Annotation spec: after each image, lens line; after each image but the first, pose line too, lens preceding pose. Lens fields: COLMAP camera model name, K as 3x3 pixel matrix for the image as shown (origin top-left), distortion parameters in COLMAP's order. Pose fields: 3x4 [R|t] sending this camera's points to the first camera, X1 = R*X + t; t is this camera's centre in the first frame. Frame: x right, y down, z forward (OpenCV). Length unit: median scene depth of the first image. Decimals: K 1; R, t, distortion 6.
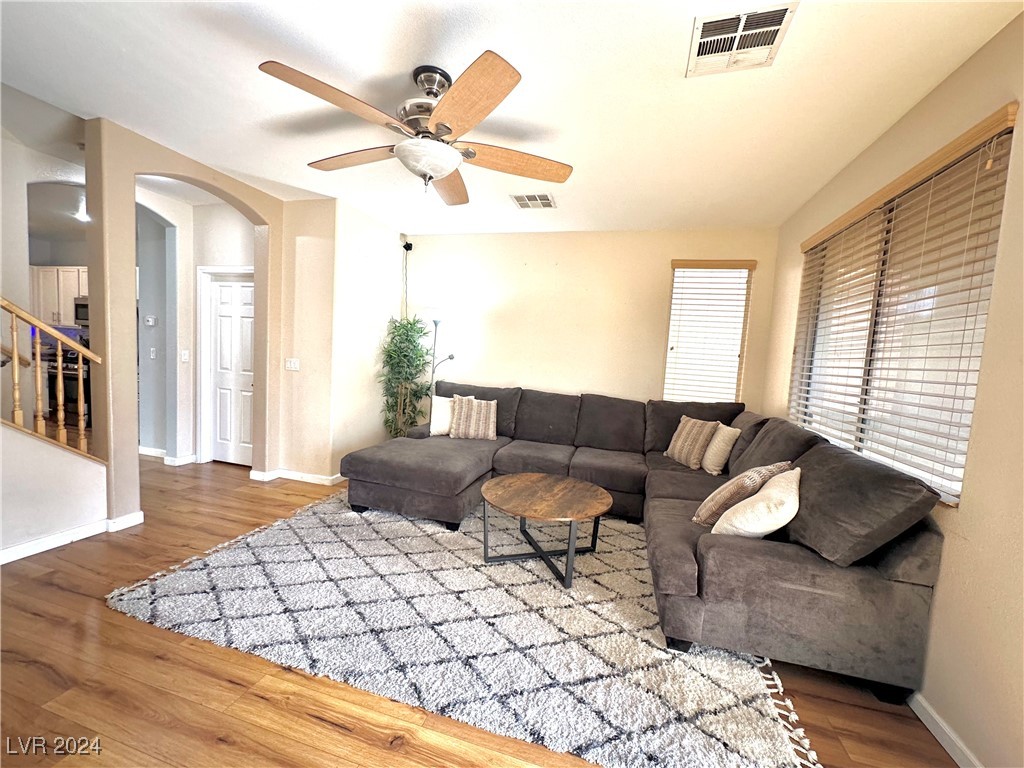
lens RADIAL K [[411.4, 0, 510.3], [0, 411.4, 383.9], [0, 0, 1]] dist [0.001652, 0.000784]
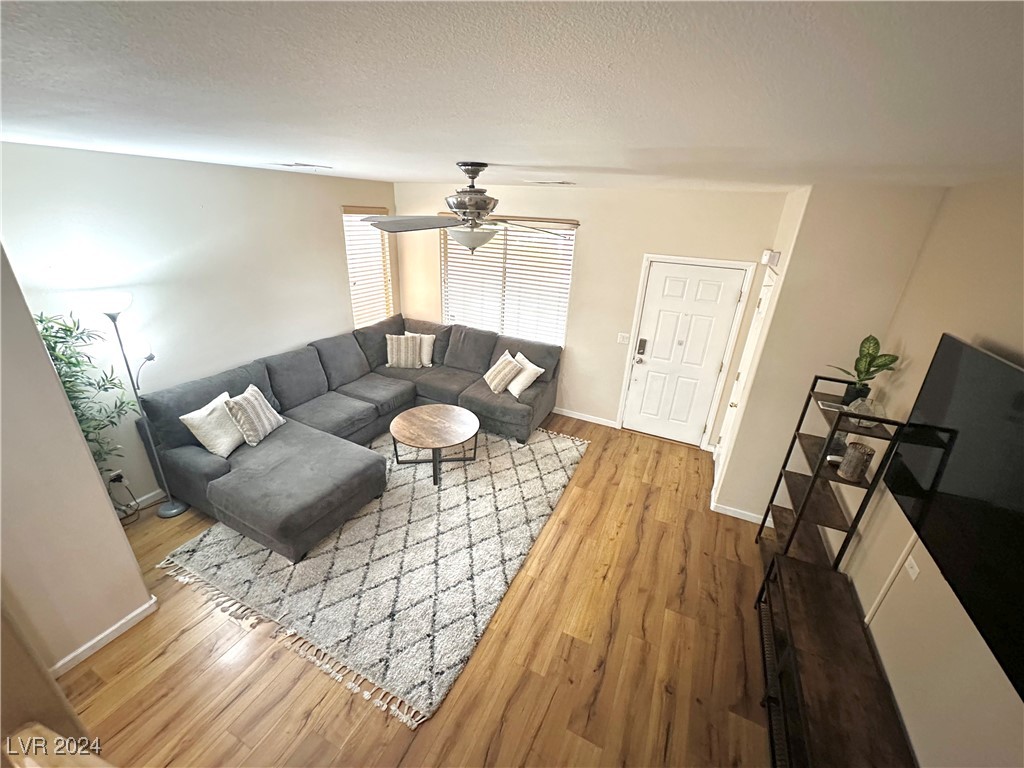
lens RADIAL K [[411.4, 0, 513.9], [0, 411.4, 384.8], [0, 0, 1]] dist [0.001652, 0.000784]
pose [[0.163808, -0.435061, 0.885375, -1.193553], [0.044426, 0.899841, 0.433950, -0.525201], [-0.985491, -0.031751, 0.166729, 0.515421]]
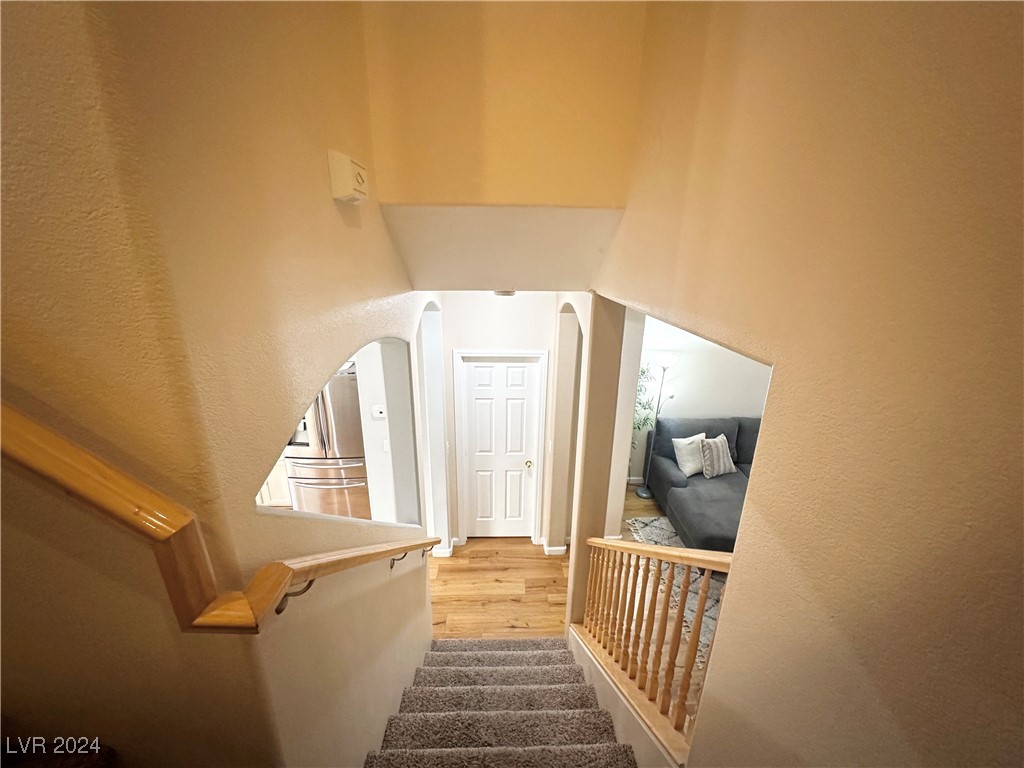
lens RADIAL K [[411.4, 0, 510.8], [0, 411.4, 387.4], [0, 0, 1]] dist [0.001652, 0.000784]
pose [[0.950683, -0.142859, 0.275305, -1.467178], [0.068623, 0.962494, 0.262480, -0.701442], [-0.302477, -0.230643, 0.924830, 0.273557]]
